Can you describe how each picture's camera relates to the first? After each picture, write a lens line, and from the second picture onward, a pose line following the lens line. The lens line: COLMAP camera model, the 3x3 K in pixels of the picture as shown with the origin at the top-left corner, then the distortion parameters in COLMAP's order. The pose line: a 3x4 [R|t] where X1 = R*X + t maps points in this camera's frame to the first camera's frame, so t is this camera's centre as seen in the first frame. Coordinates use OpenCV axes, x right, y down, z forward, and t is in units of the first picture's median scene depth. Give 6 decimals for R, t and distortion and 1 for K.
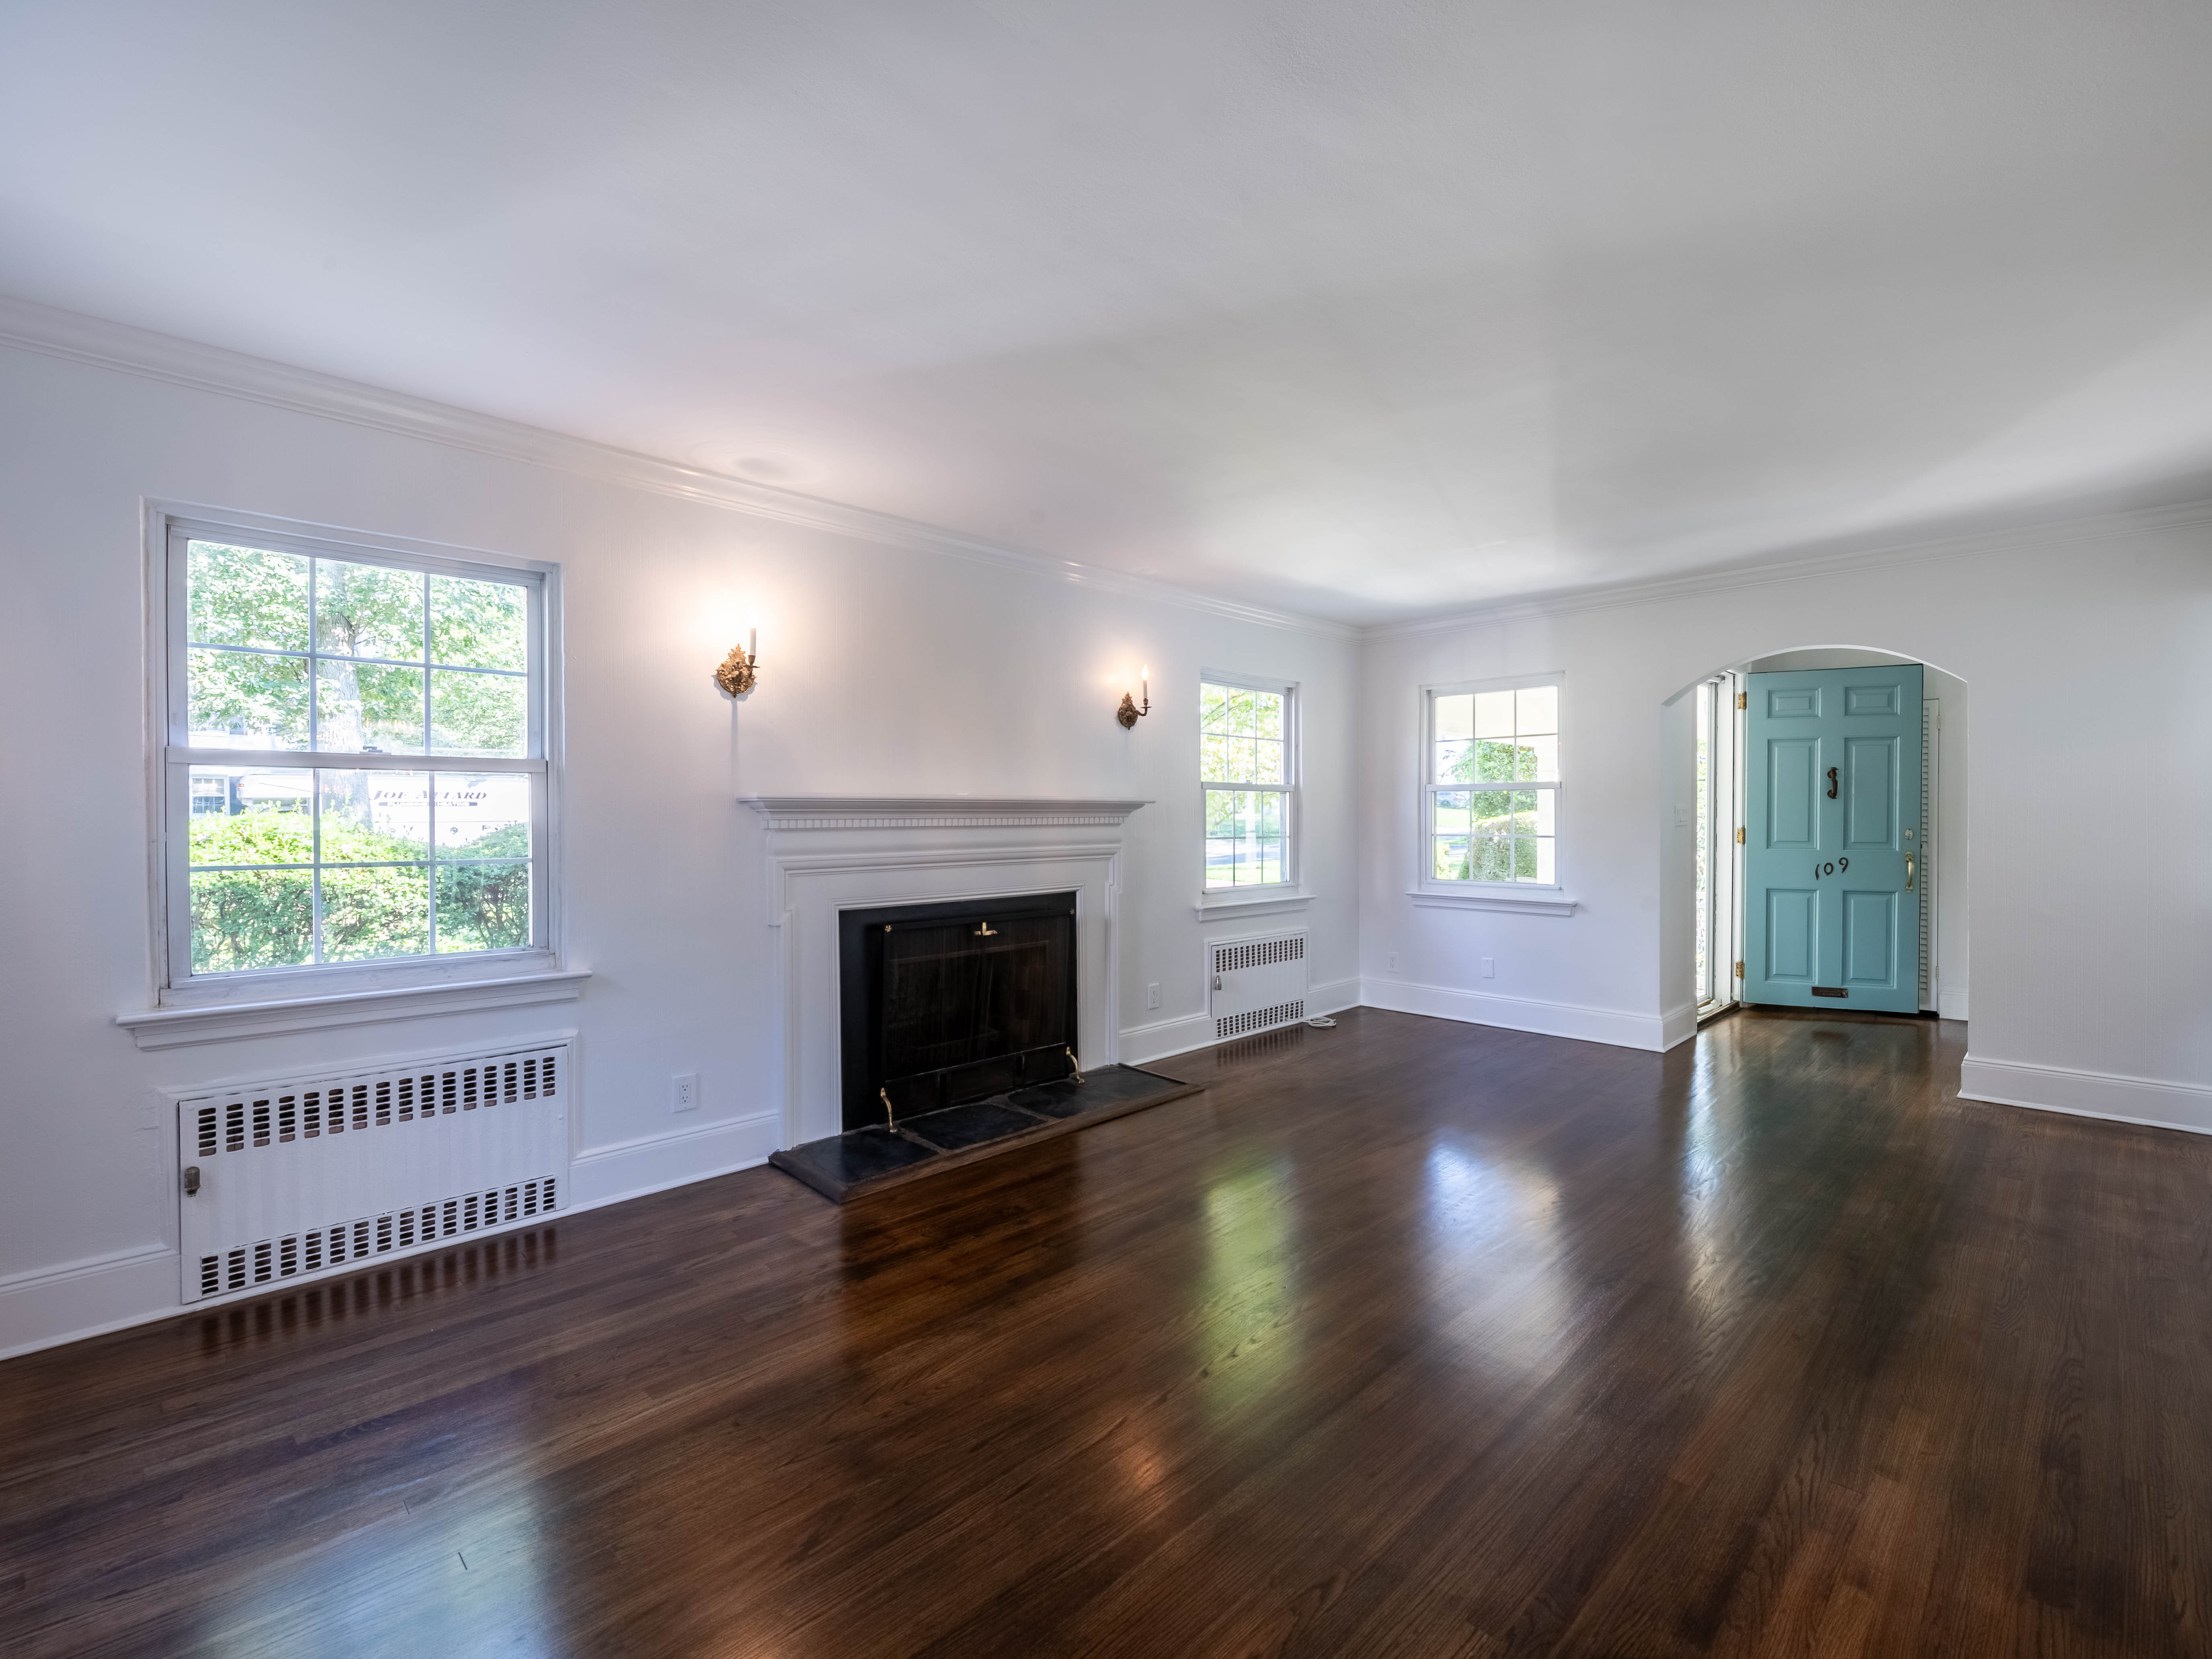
lens RADIAL K [[983.8, 0, 1164.0], [0, 983.8, 828.3], [0, 0, 1]] dist [-0.000128, -0.001485]
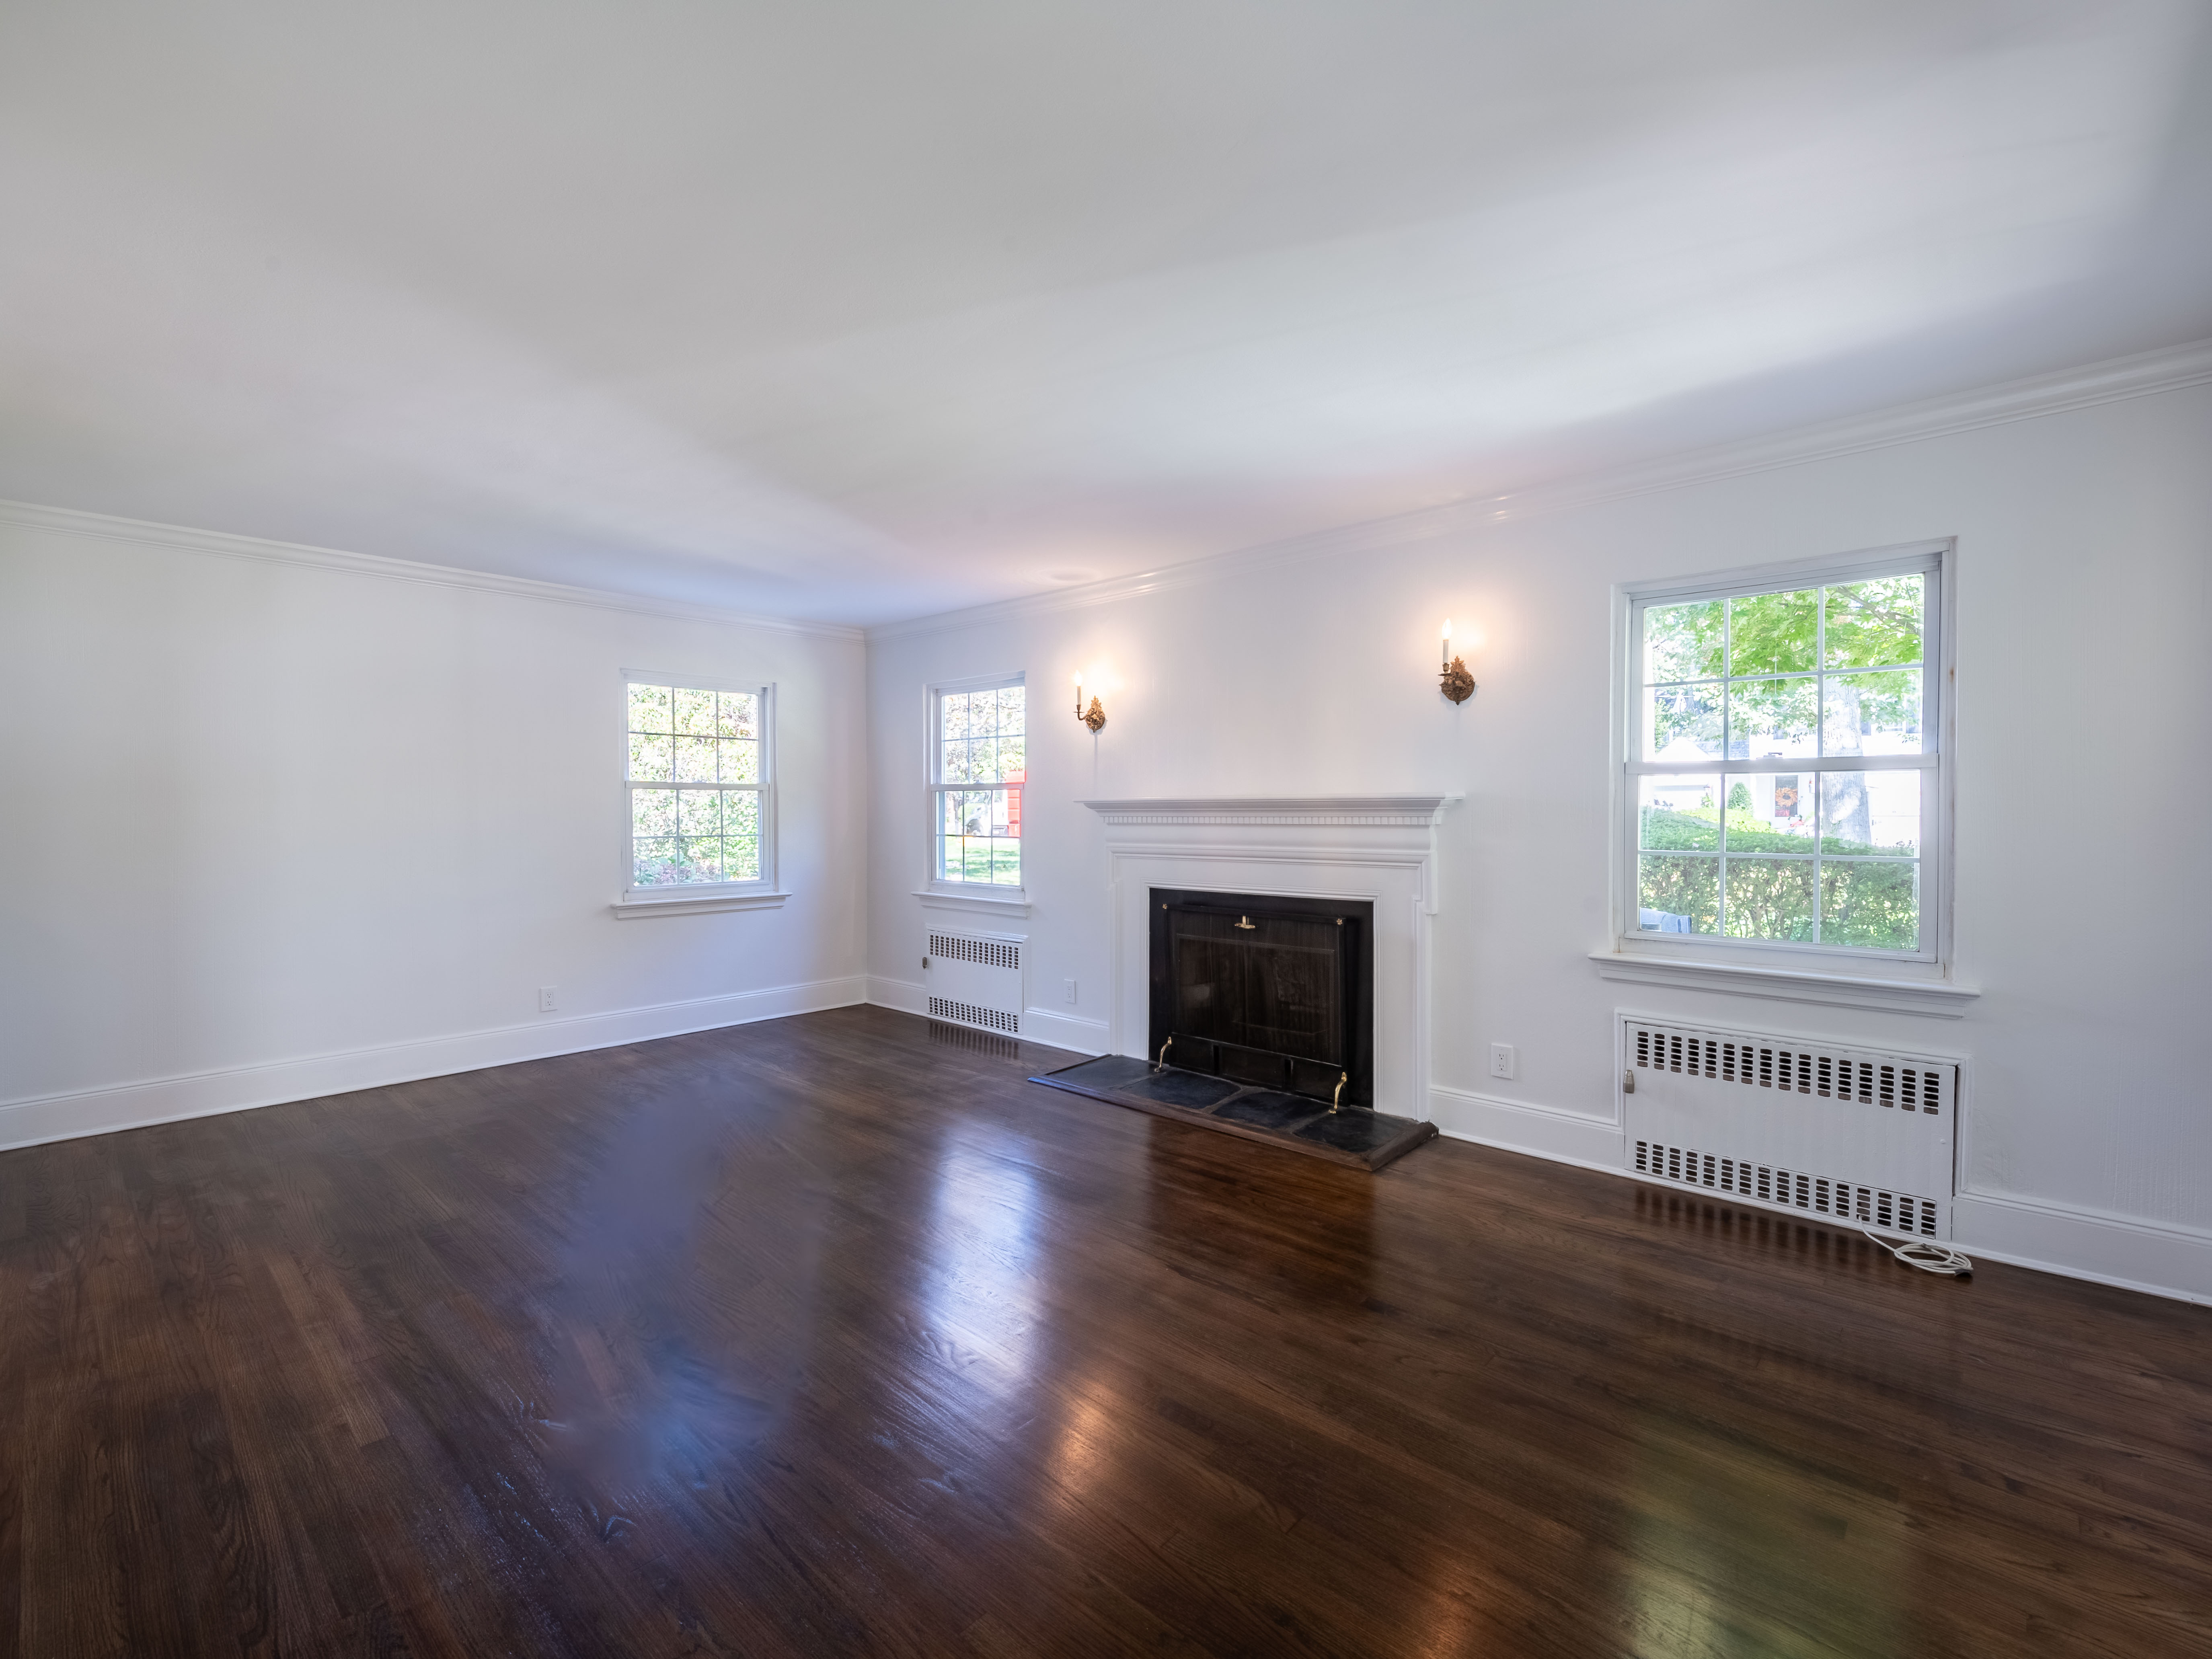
lens RADIAL K [[983.8, 0, 1118.6], [0, 983.8, 832.3], [0, 0, 1]] dist [-0.000128, -0.001485]
pose [[0.026735, 0.025723, -0.999312, 0.869394], [-0.011613, 0.999609, 0.025420, -0.019183], [0.999575, 0.010925, 0.027023, 0.844326]]
